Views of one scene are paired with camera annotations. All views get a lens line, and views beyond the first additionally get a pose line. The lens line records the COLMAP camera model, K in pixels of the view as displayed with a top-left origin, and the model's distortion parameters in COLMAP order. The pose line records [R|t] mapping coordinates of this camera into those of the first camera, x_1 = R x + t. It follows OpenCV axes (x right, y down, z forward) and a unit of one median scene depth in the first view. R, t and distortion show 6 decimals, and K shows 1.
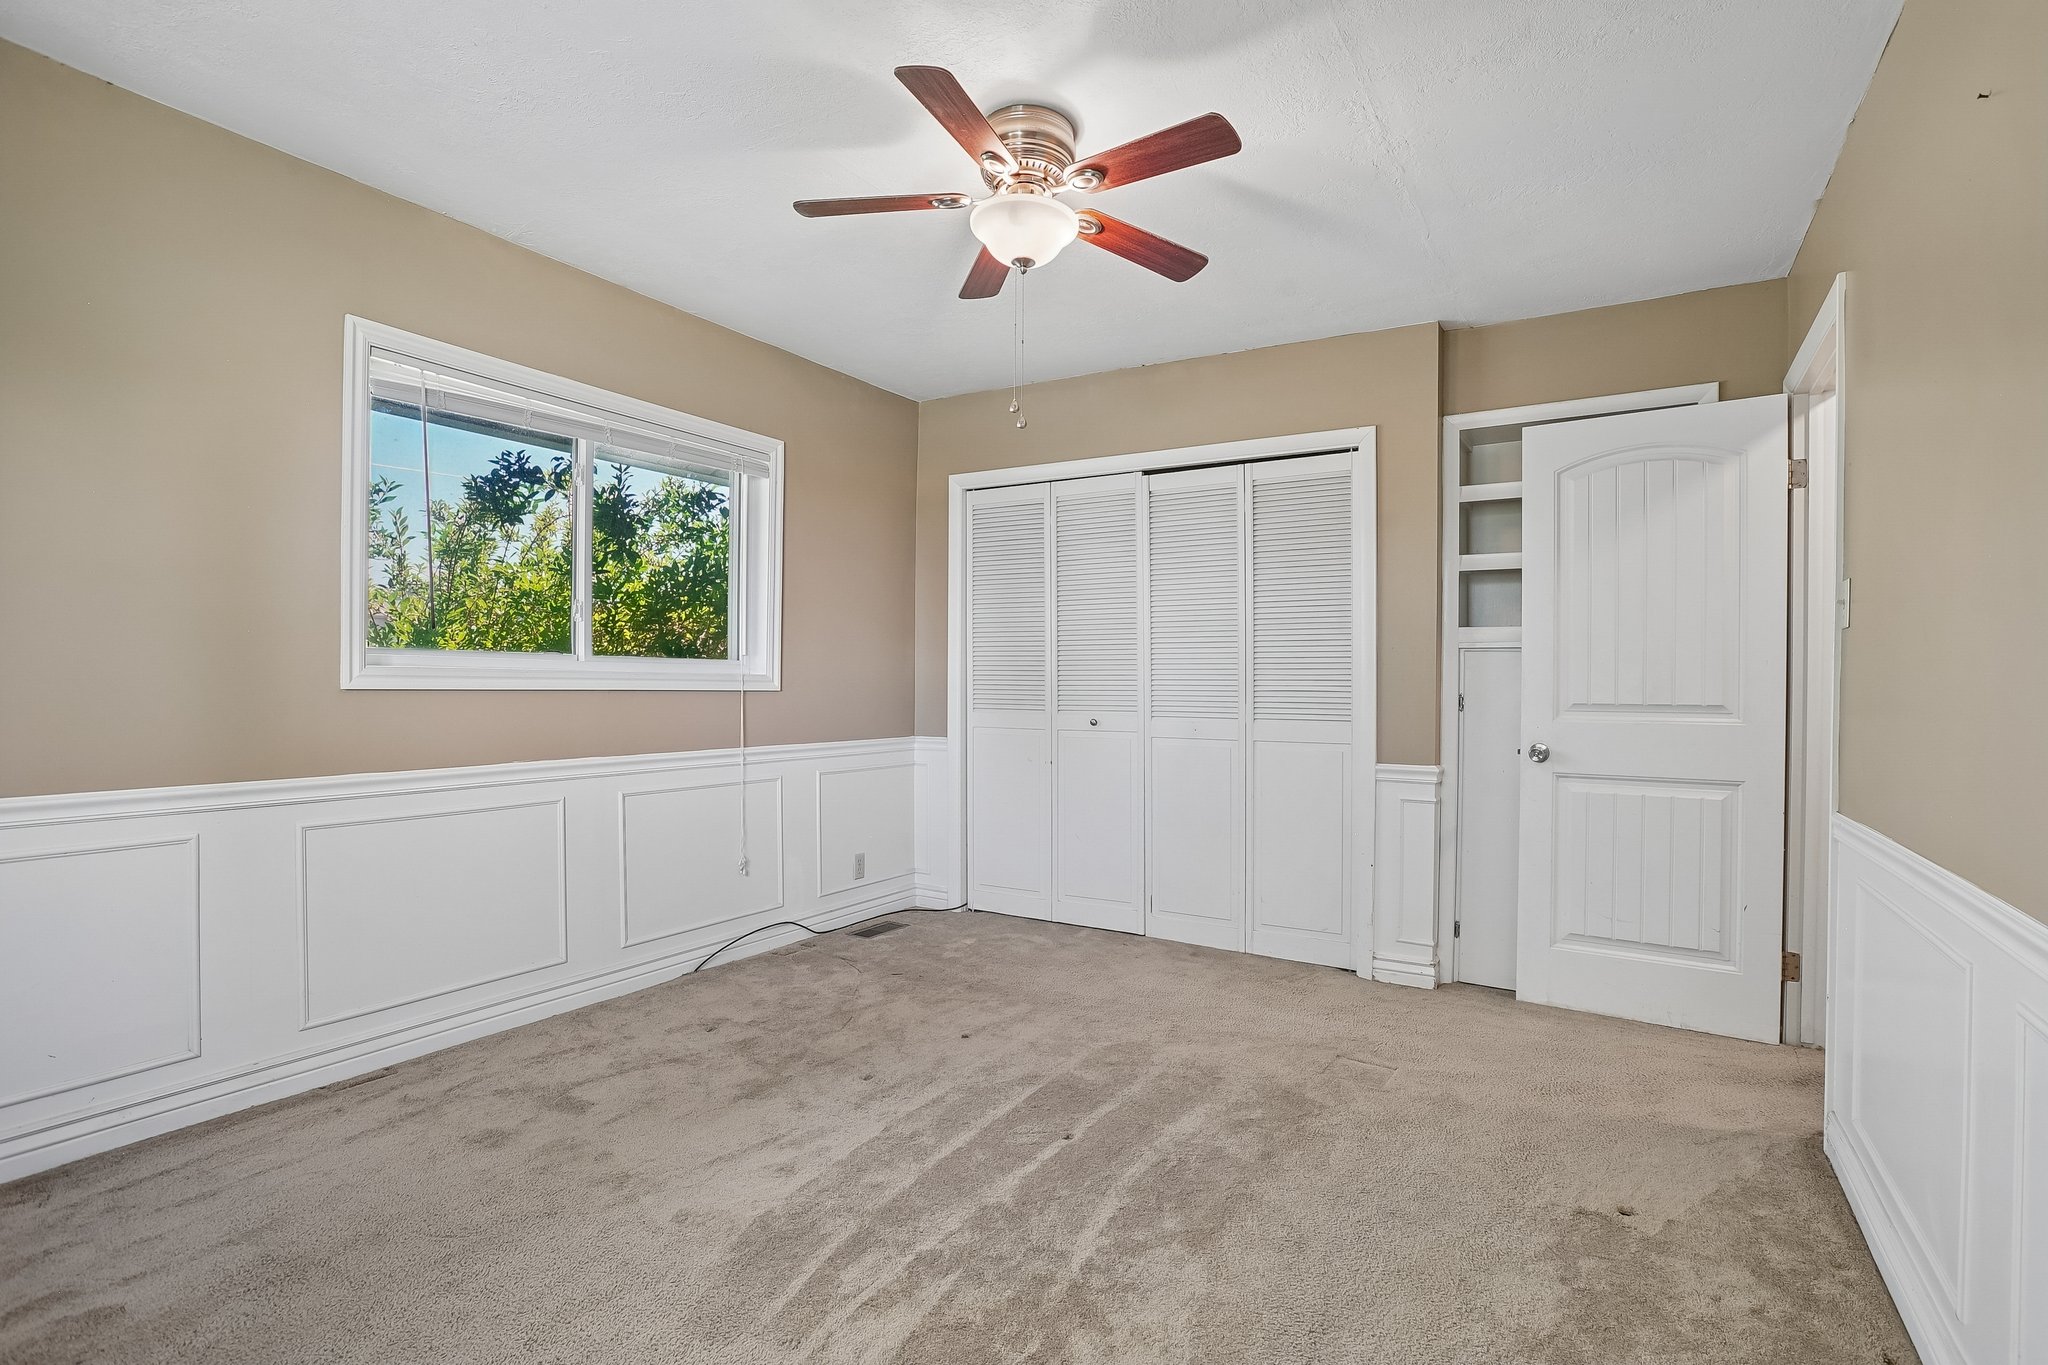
lens RADIAL K [[972.5, 0, 1031.6], [0, 972.5, 687.9], [0, 0, 1]] dist [-0.057689, 0.025391]
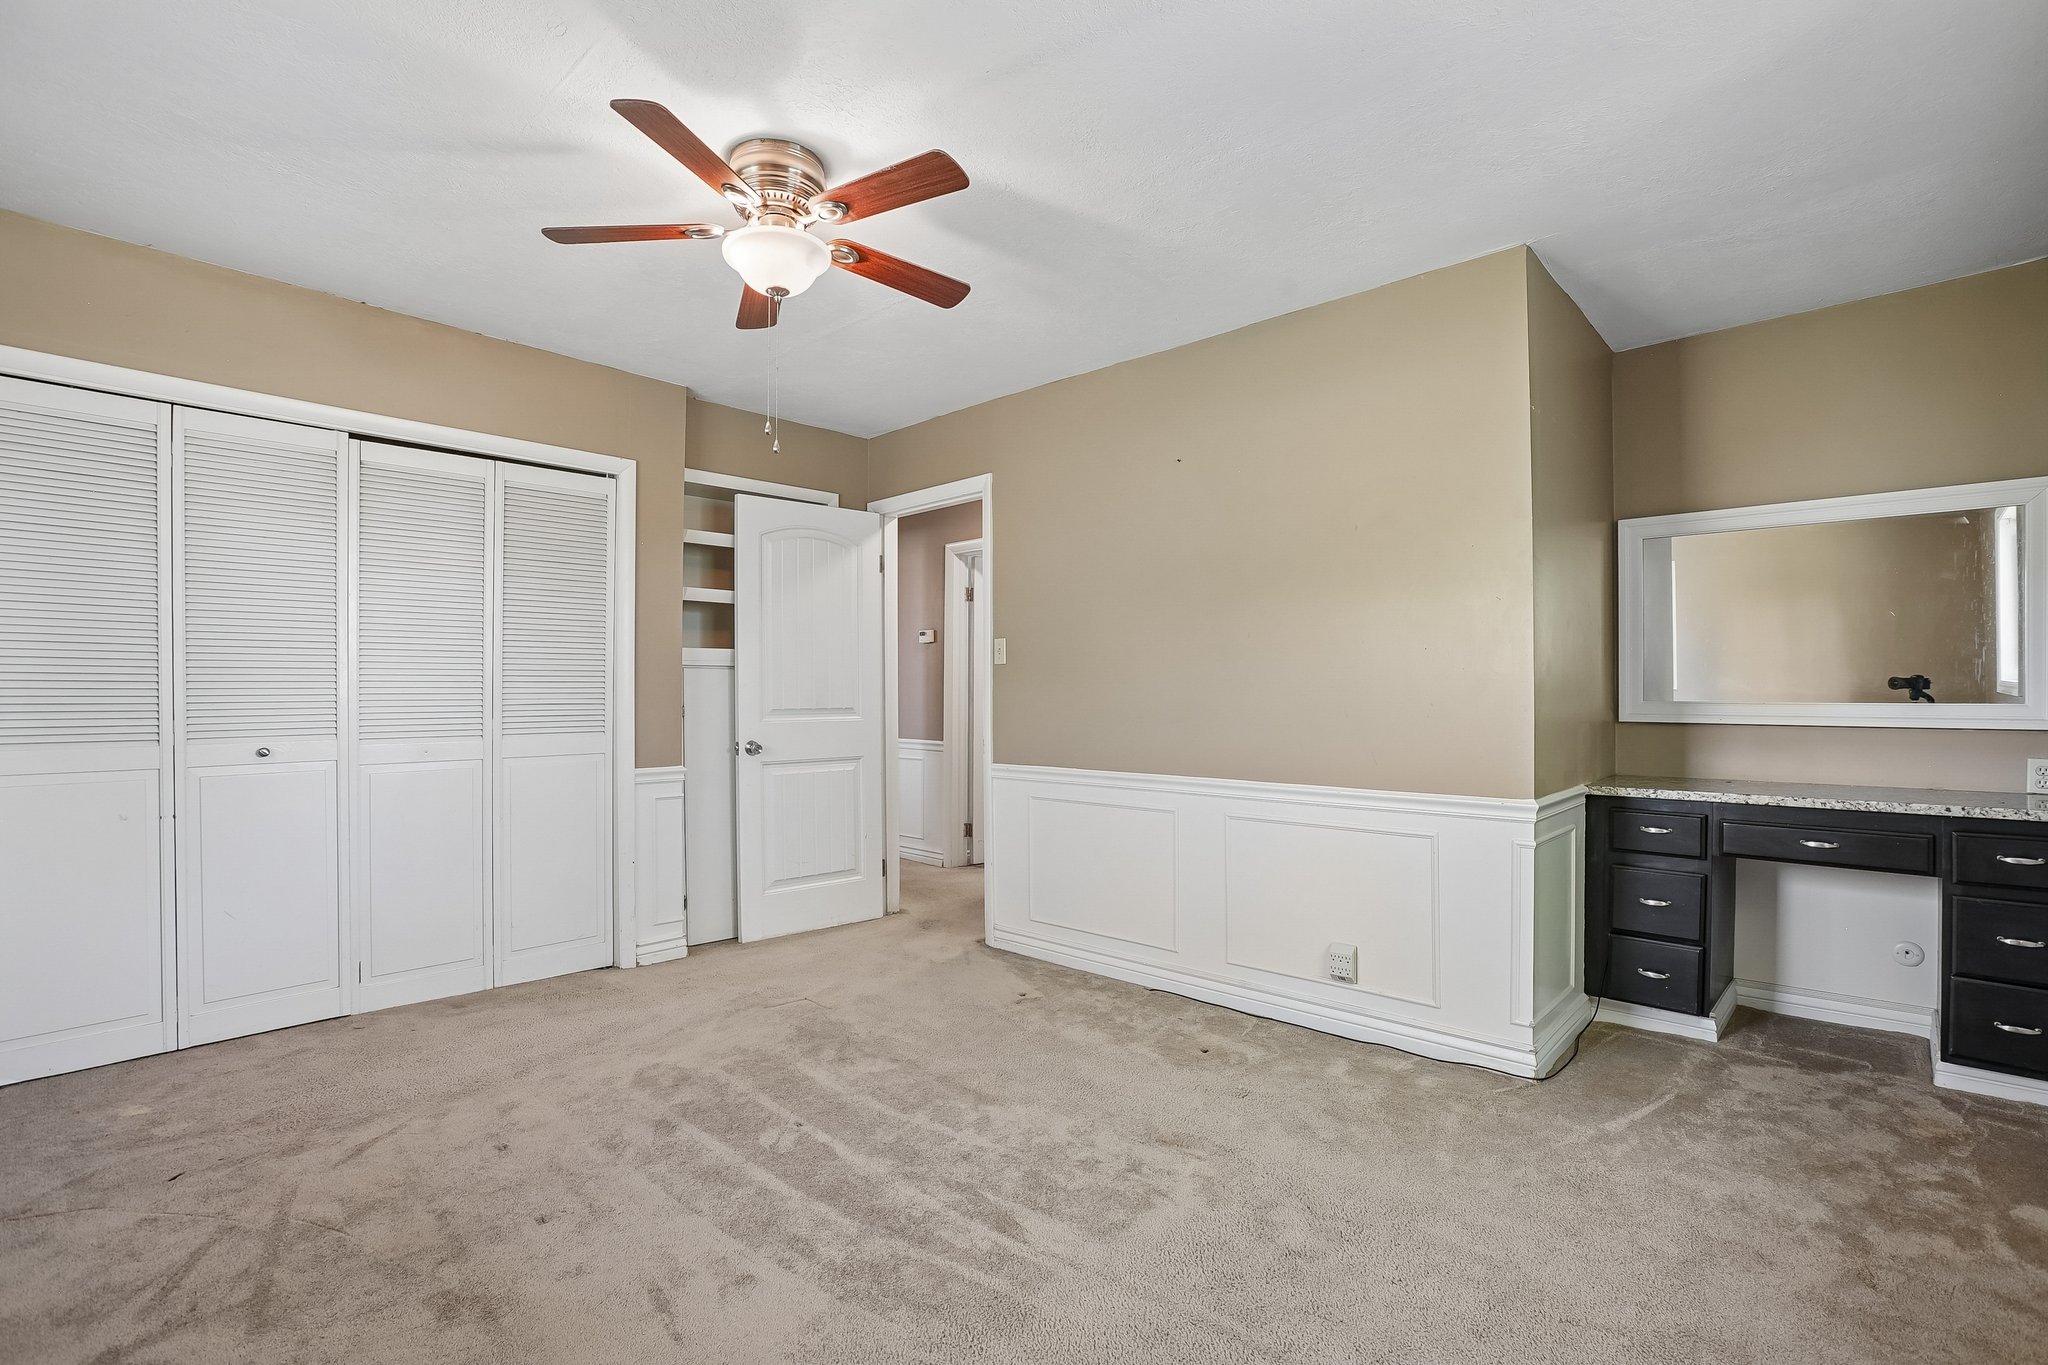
lens RADIAL K [[951.4, 0, 1029.7], [0, 951.4, 686.5], [0, 0, 1]] dist [-0.060519, 0.024125]
pose [[0.197411, -0.002577, 0.980317, -0.660895], [0.008375, 0.999964, 0.000942, -0.013577], [-0.980285, 0.008024, 0.197426, 0.382521]]
